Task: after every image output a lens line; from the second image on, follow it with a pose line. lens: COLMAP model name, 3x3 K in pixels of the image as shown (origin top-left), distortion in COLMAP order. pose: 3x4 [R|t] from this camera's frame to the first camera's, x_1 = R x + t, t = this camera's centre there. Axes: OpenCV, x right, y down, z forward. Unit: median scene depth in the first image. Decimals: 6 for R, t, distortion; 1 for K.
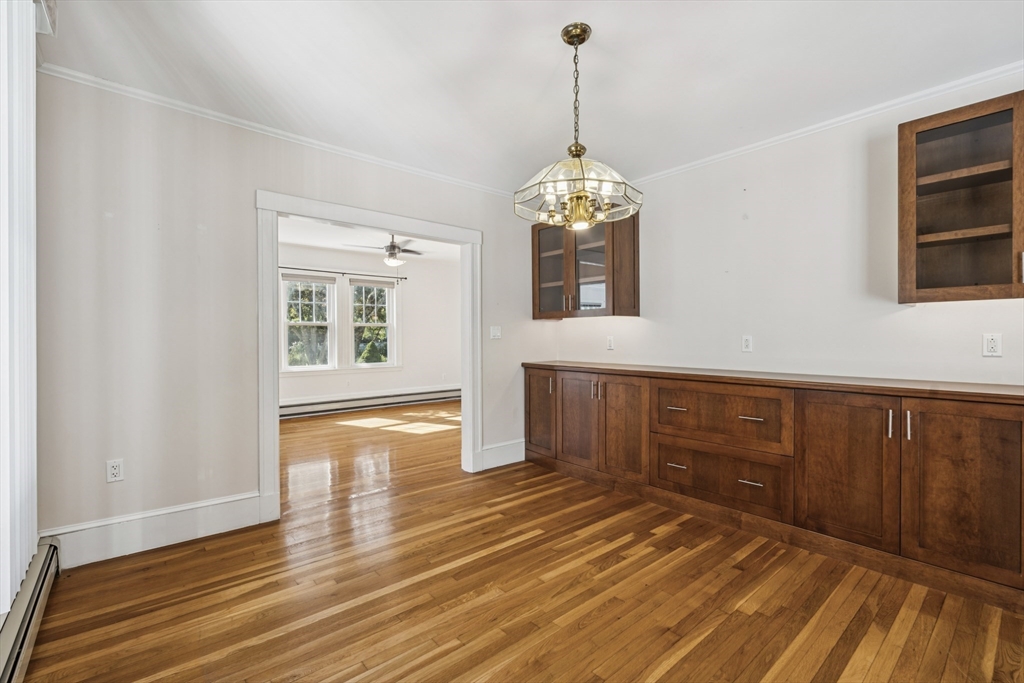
lens RADIAL K [[455.1, 0, 512.0], [0, 455.1, 341.5], [0, 0, 1]] dist [-0.000958, -0.000307]
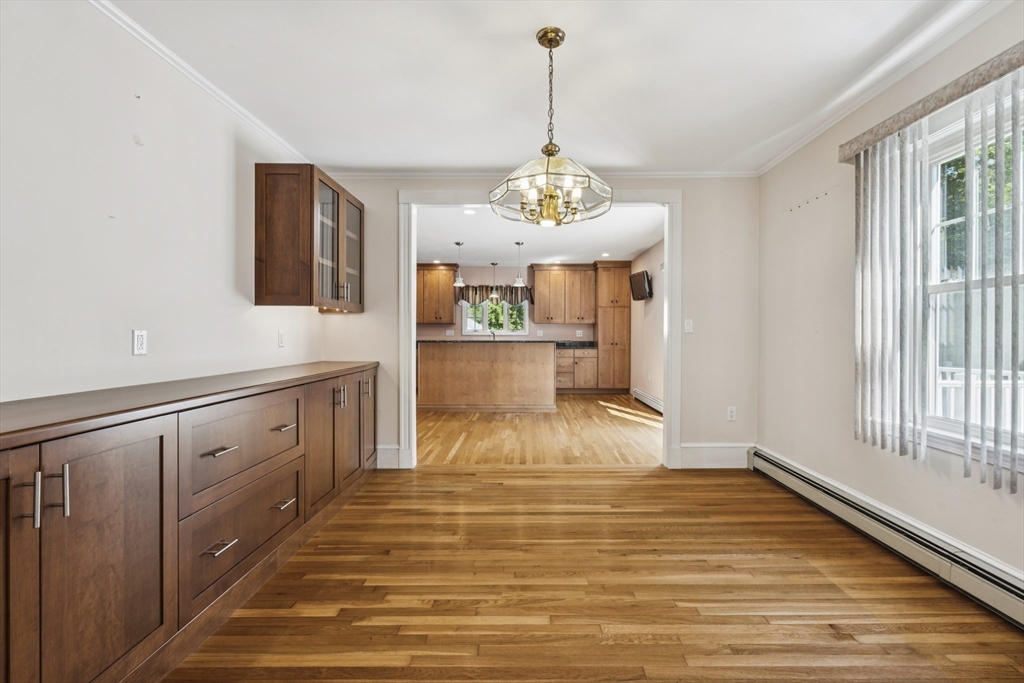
lens RADIAL K [[451.5, 0, 517.3], [0, 451.5, 333.2], [0, 0, 1]] dist [0.001209, 0.000064]
pose [[-0.750659, 0.005920, 0.660663, -0.443938], [0.004996, 0.999982, -0.003285, -0.005887], [-0.660671, 0.000835, -0.750675, 1.652804]]
